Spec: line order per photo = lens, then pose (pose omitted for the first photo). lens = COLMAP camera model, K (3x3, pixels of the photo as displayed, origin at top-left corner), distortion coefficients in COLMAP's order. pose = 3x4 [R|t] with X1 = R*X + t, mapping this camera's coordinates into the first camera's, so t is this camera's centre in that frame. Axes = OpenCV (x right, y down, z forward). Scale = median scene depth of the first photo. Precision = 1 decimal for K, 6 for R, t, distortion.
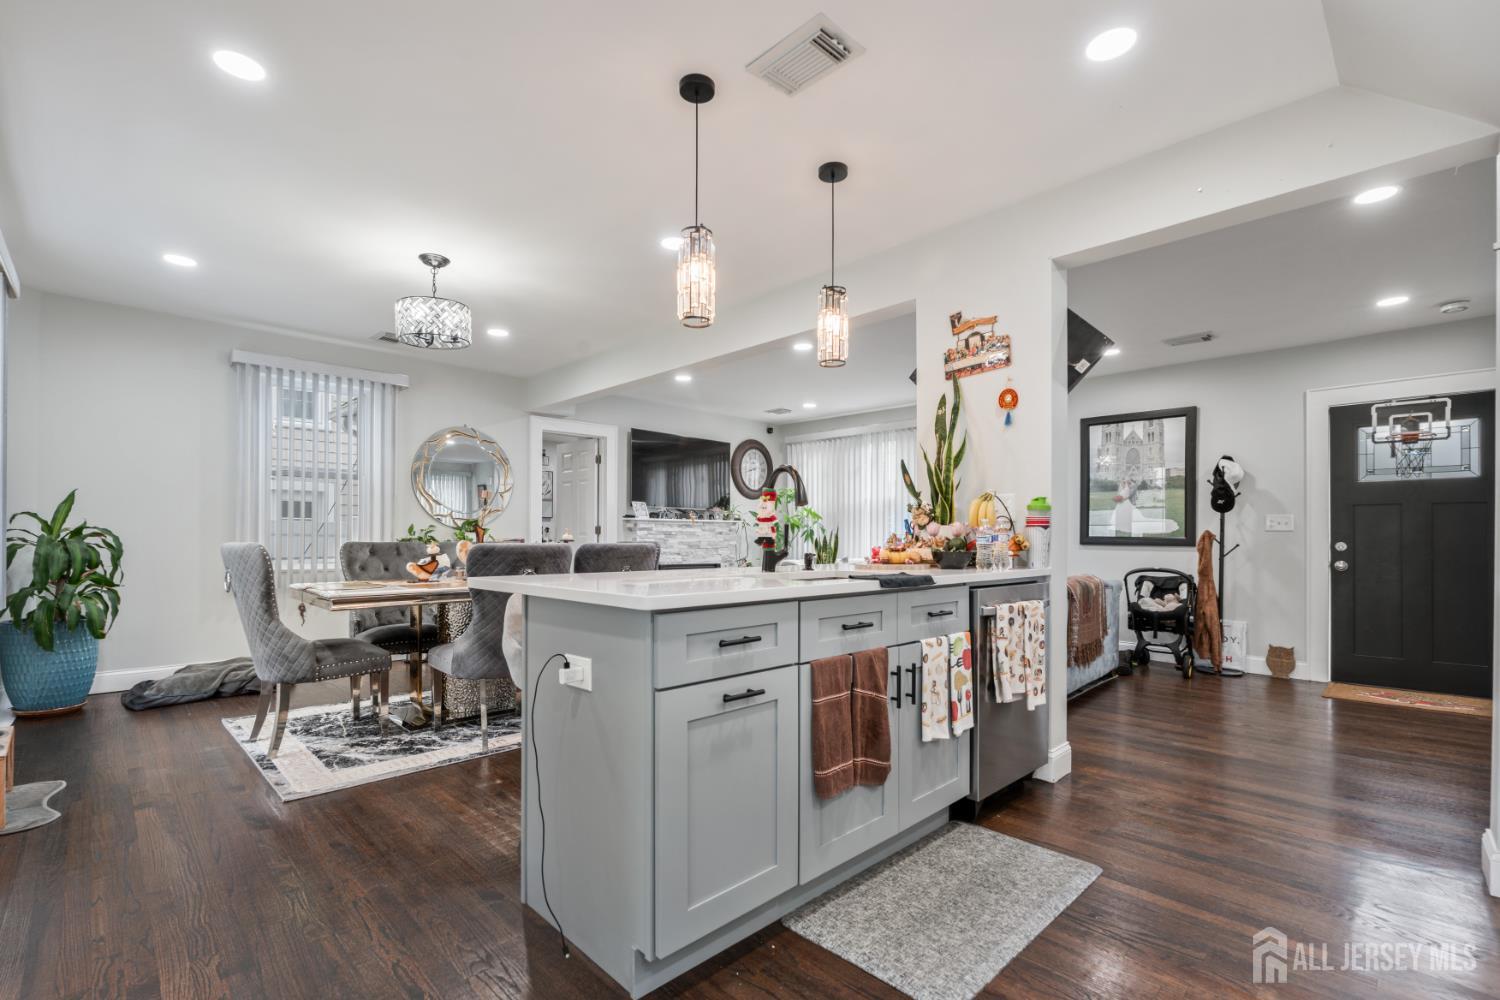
lens RADIAL K [[673.1, 0, 748.9], [0, 673.1, 536.3], [0, 0, 1]] dist [0.000427, 0.000991]
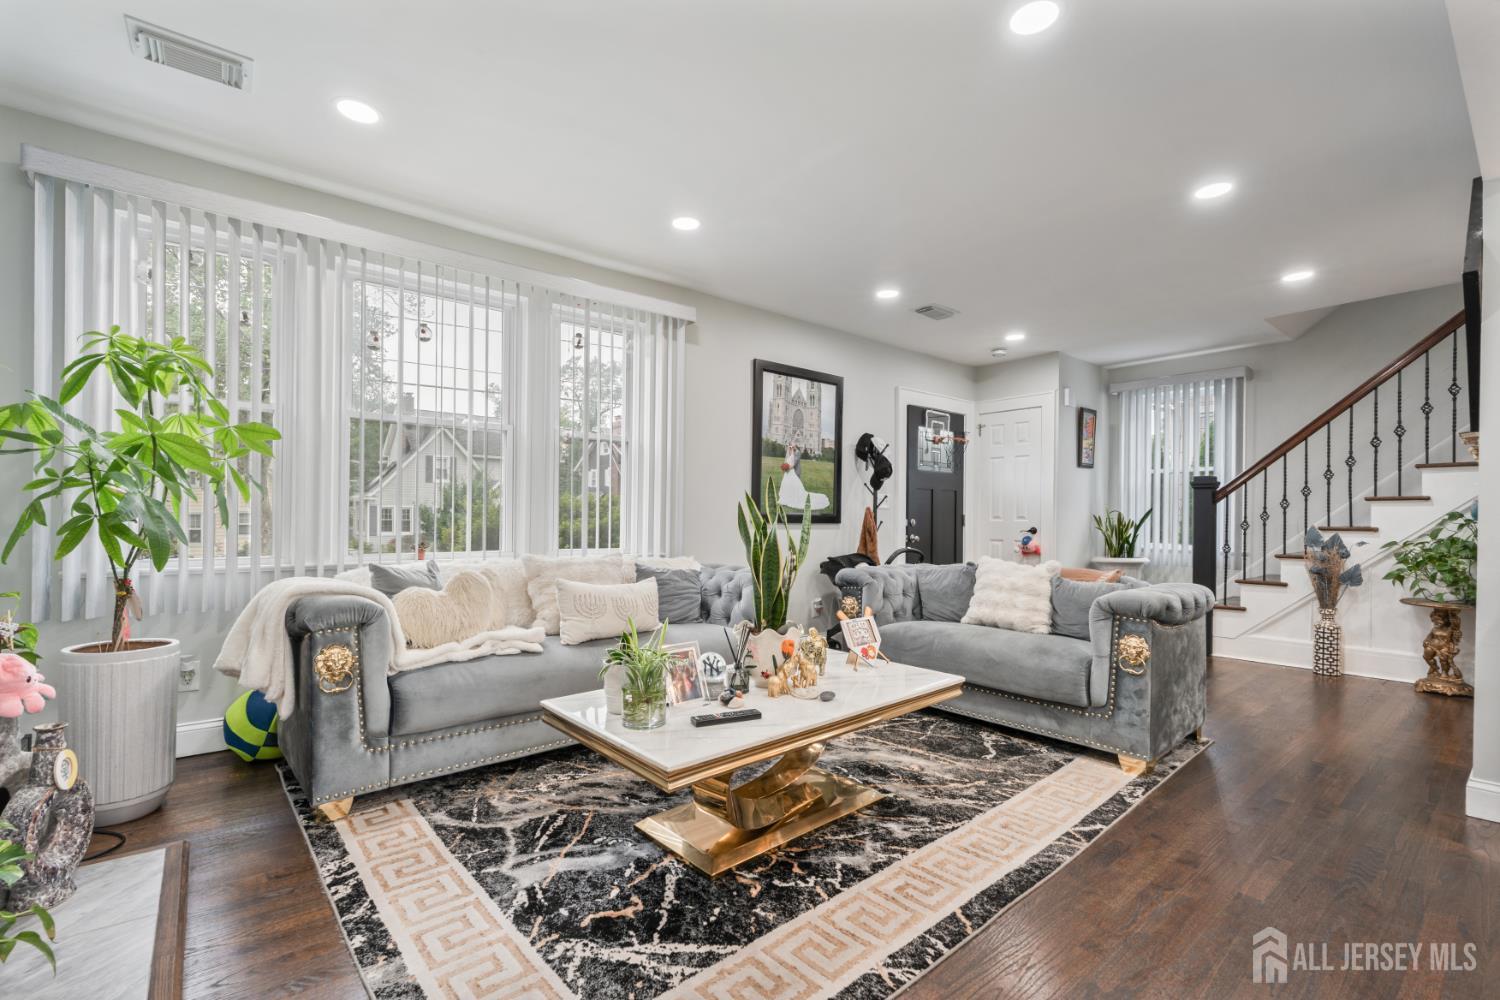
lens RADIAL K [[673.1, 0, 759.7], [0, 673.1, 517.3], [0, 0, 1]] dist [0.000427, 0.000991]
pose [[0.058762, -0.007532, 0.998244, -0.297832], [-0.007526, 0.999940, 0.007987, -0.000629], [-0.998244, -0.007982, 0.058701, 1.047729]]
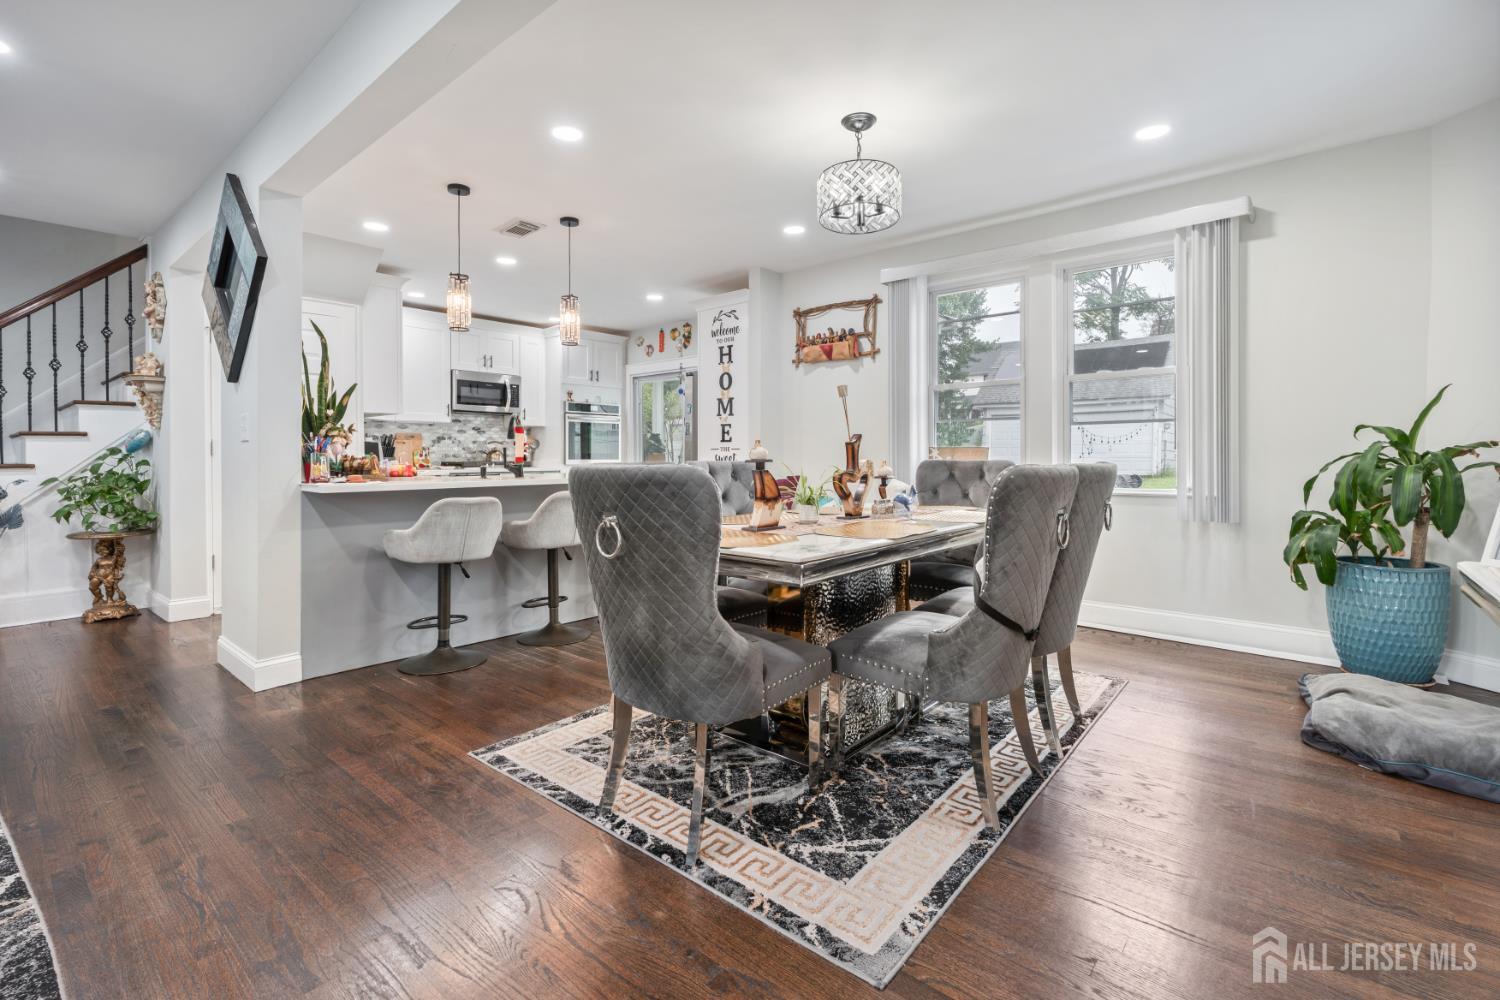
lens RADIAL K [[673.1, 0, 745.9], [0, 673.1, 456.8], [0, 0, 1]] dist [0.000427, 0.000991]
pose [[-0.995306, -0.001813, -0.096764, -0.181212], [-0.002462, 0.999975, 0.006581, -0.002506], [0.096750, 0.006789, -0.995286, 1.190061]]
